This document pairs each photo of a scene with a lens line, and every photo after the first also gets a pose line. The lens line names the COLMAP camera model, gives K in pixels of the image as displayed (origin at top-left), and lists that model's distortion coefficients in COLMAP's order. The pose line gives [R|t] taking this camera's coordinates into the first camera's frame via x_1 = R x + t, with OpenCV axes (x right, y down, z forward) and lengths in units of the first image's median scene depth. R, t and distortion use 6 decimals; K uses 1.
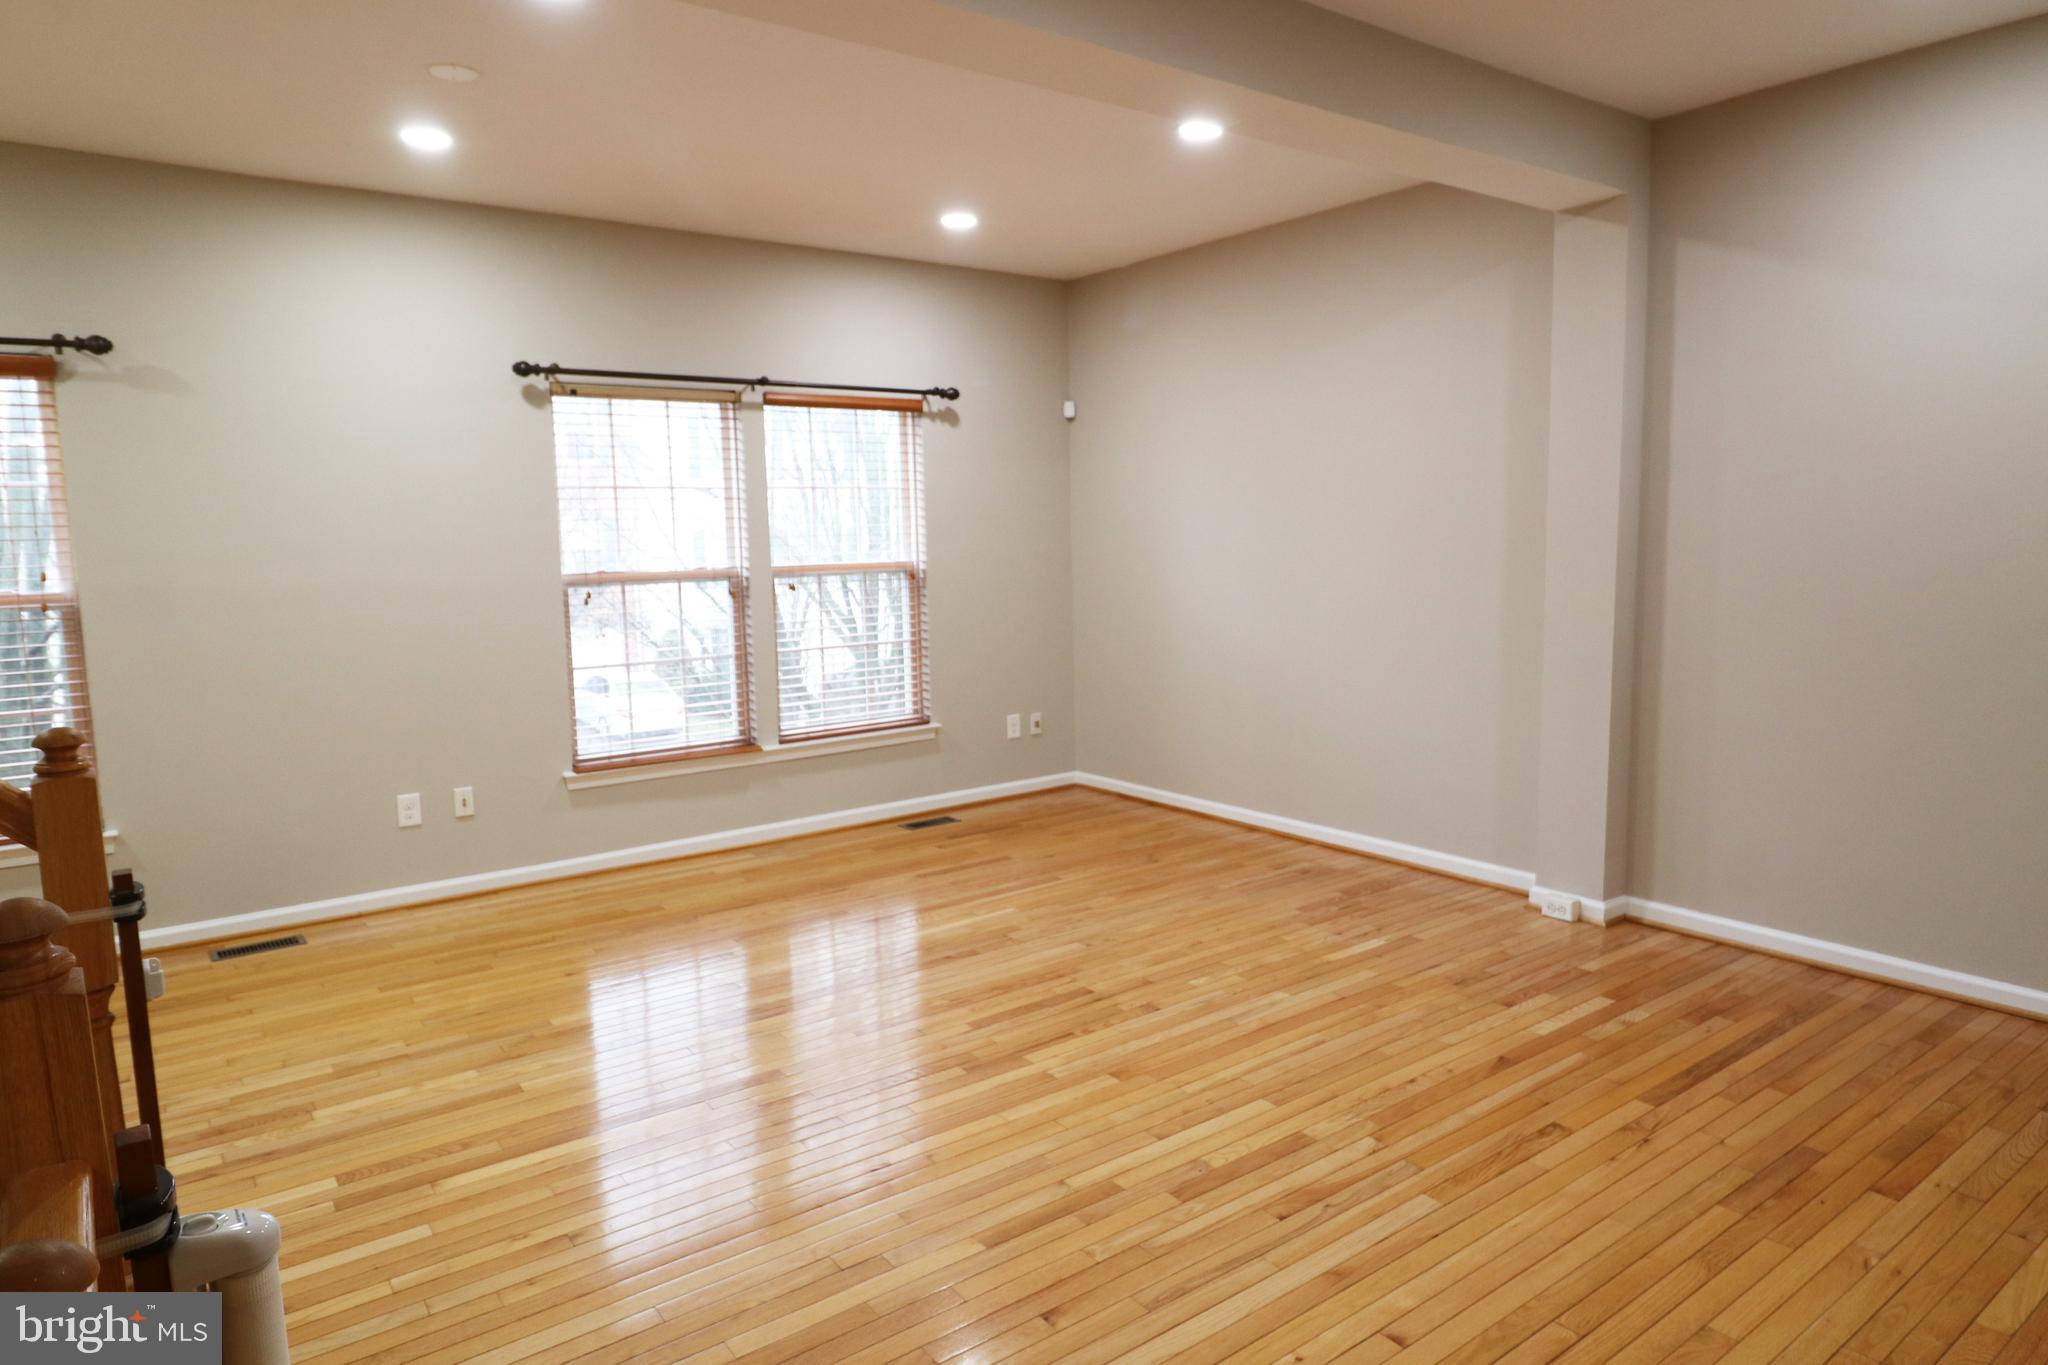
lens RADIAL K [[1245.5, 0, 1019.1], [0, 1245.5, 682.6], [0, 0, 1]] dist [-0.000596, -0.001393]
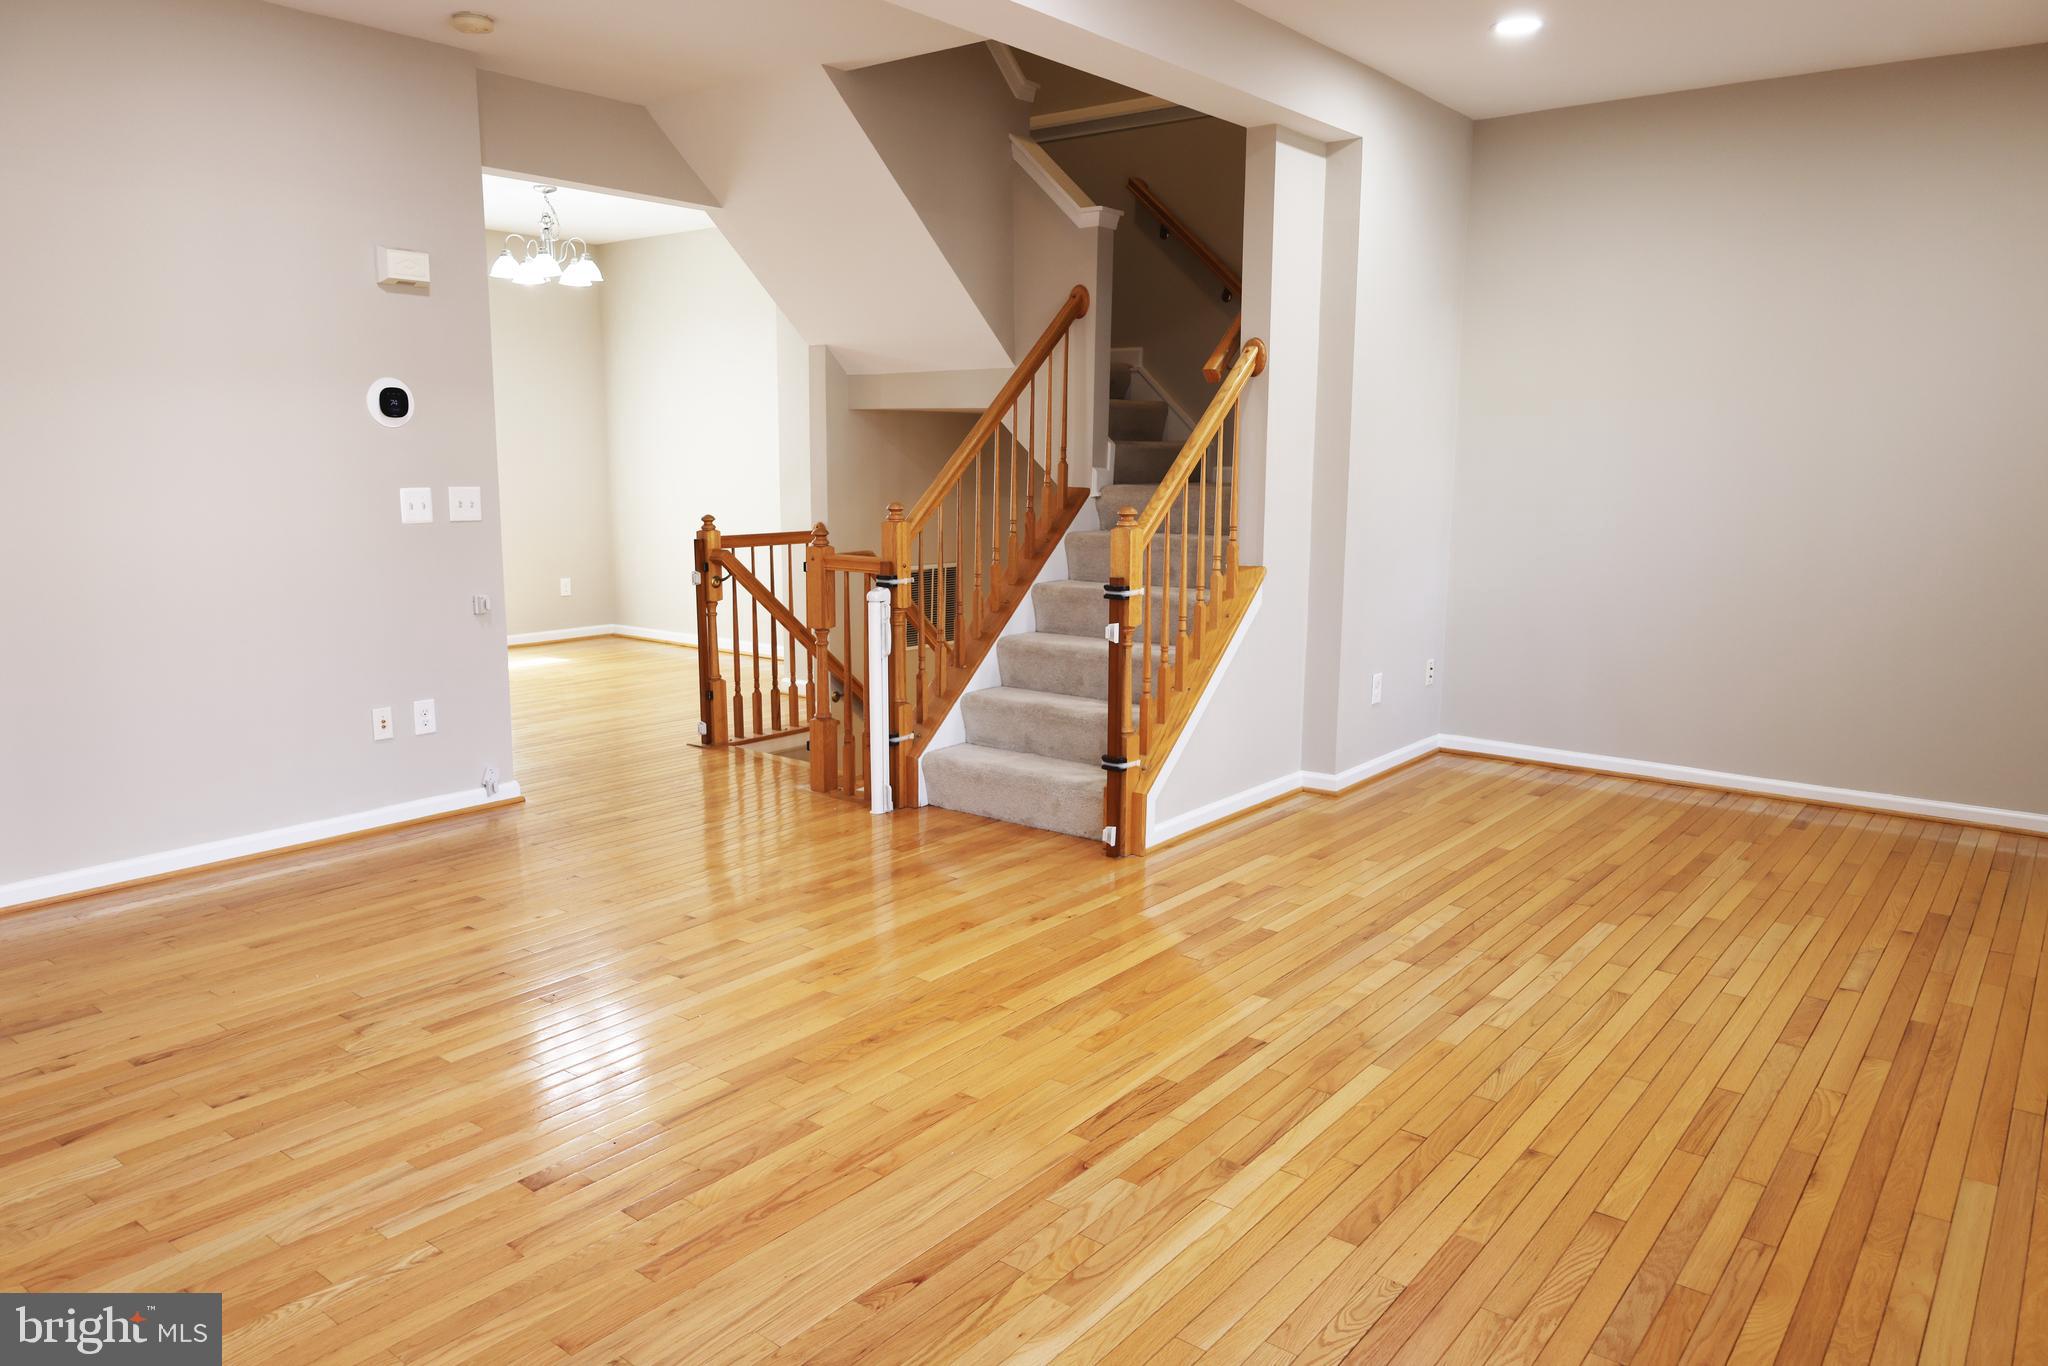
lens RADIAL K [[1392.9, 0, 1022.6], [0, 1392.9, 678.7], [0, 0, 1]] dist [-0.008412, 0.000647]
pose [[-0.962922, 0.061950, -0.262572, 0.025779], [-0.015984, 0.958468, 0.284752, -0.126984], [0.269308, 0.278391, -0.921939, 1.121779]]
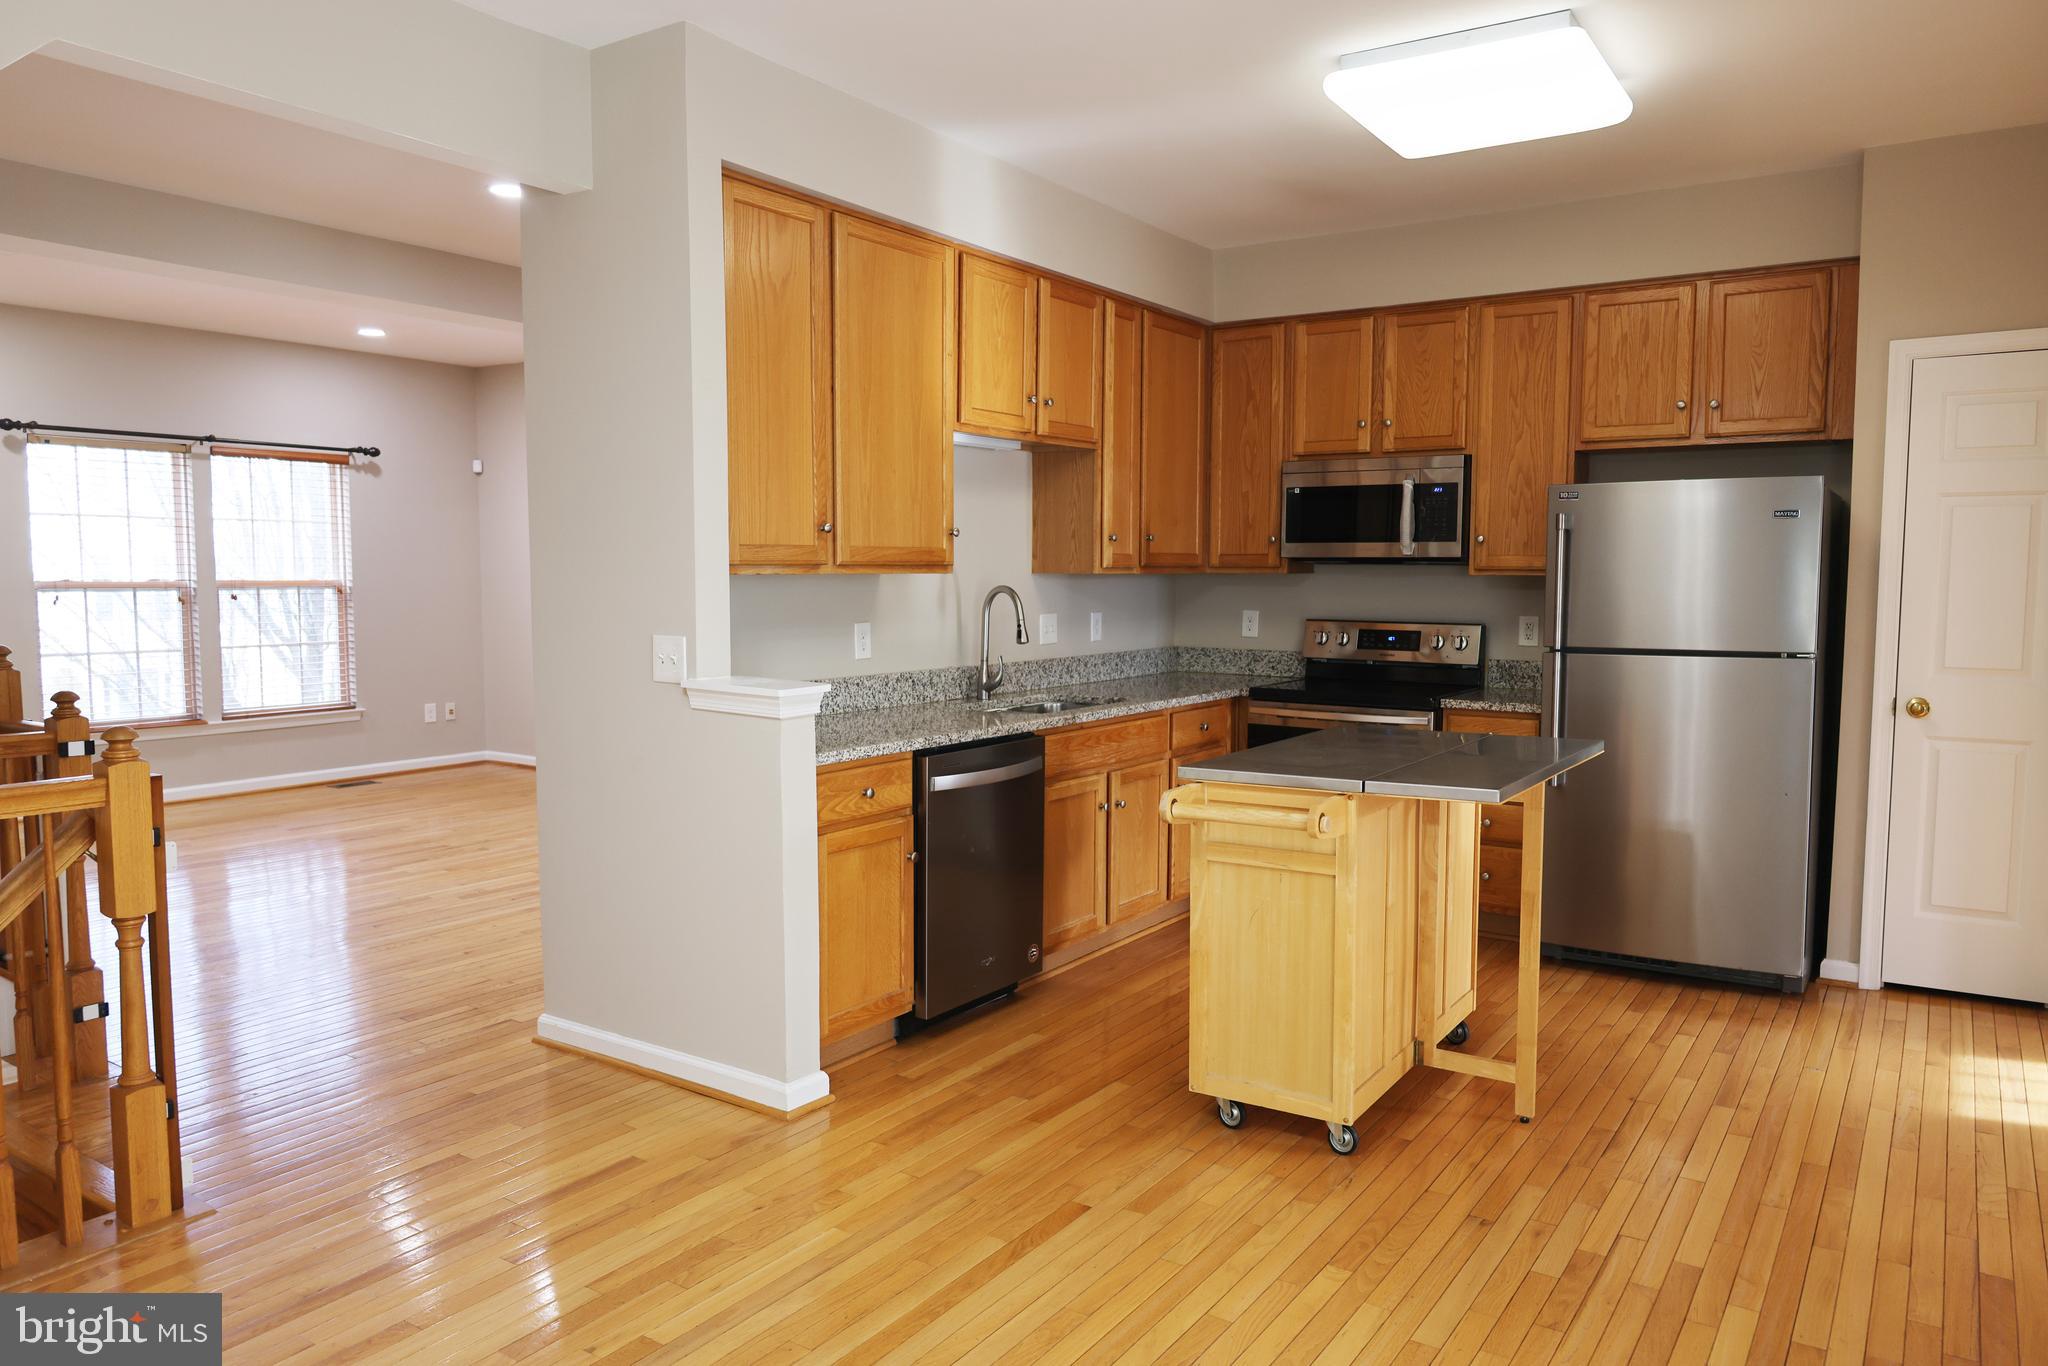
lens RADIAL K [[1392.9, 0, 1029.4], [0, 1392.9, 686.2], [0, 0, 1]] dist [-0.008412, 0.000647]
pose [[0.940450, -0.001930, 0.339926, 0.105019], [0.015319, 0.999209, -0.036709, 0.083032], [-0.339586, 0.039730, 0.939736, -0.639075]]
